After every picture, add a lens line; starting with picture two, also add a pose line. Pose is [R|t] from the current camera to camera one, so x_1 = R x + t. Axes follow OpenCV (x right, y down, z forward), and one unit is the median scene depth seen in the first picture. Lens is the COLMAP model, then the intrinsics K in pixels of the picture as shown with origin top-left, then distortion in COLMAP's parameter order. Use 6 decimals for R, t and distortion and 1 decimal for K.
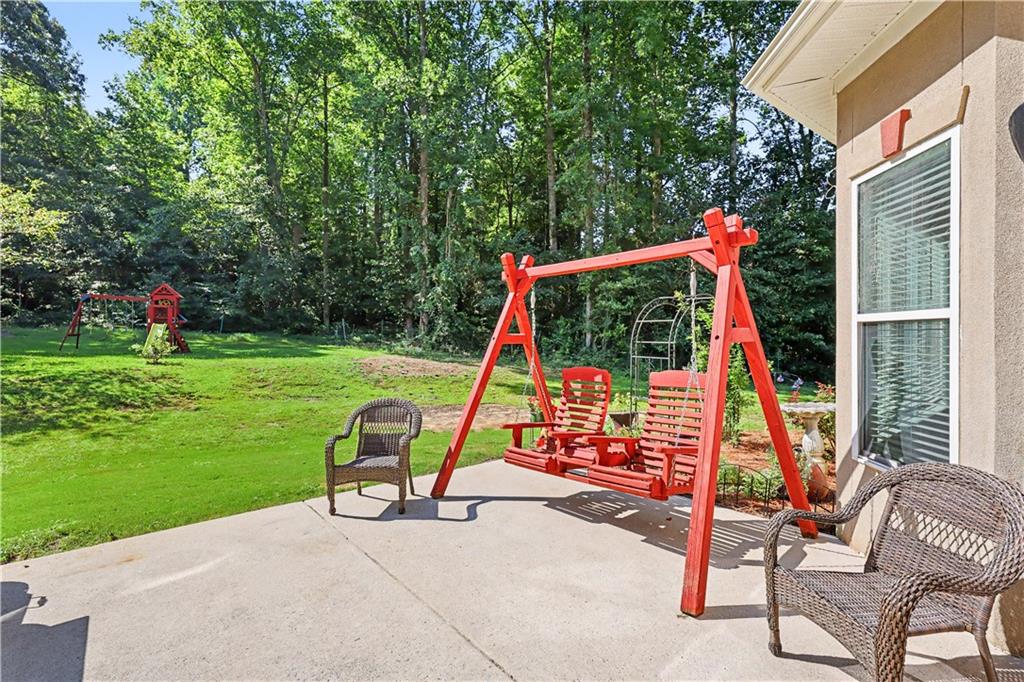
lens RADIAL K [[531.4, 0, 514.0], [0, 531.4, 336.4], [0, 0, 1]] dist [0.001469, 0.000539]
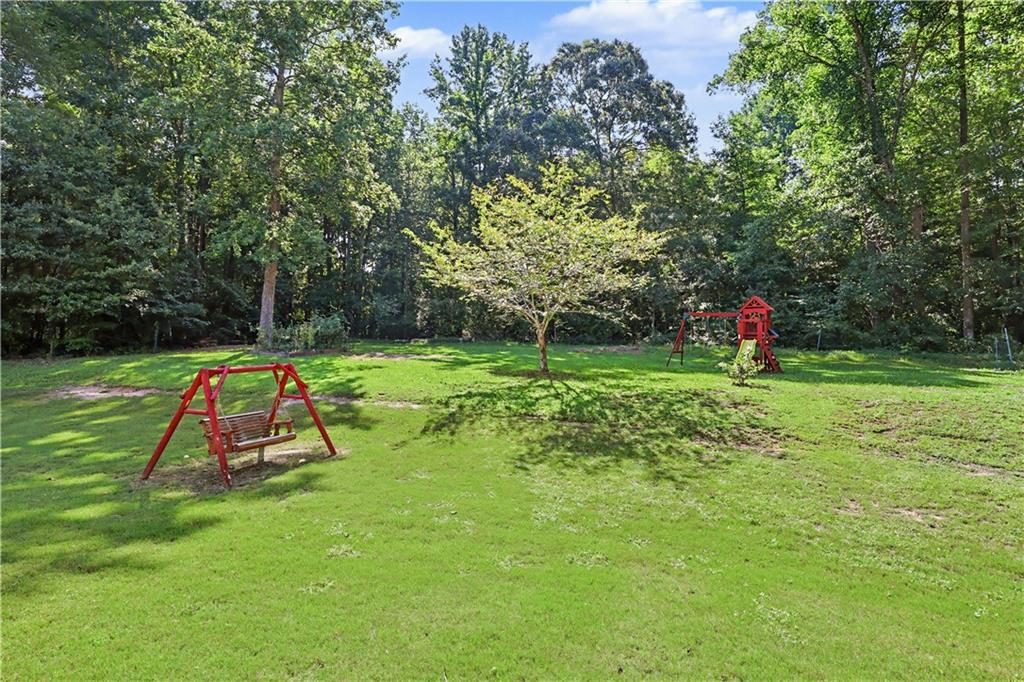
lens RADIAL K [[531.4, 0, 514.0], [0, 531.4, 336.4], [0, 0, 1]] dist [0.001469, 0.000539]
pose [[0.518760, -0.022185, -0.854632, -0.071062], [-0.006320, 0.999536, -0.029783, 0.000023], [0.854897, 0.020851, 0.518379, 0.133873]]
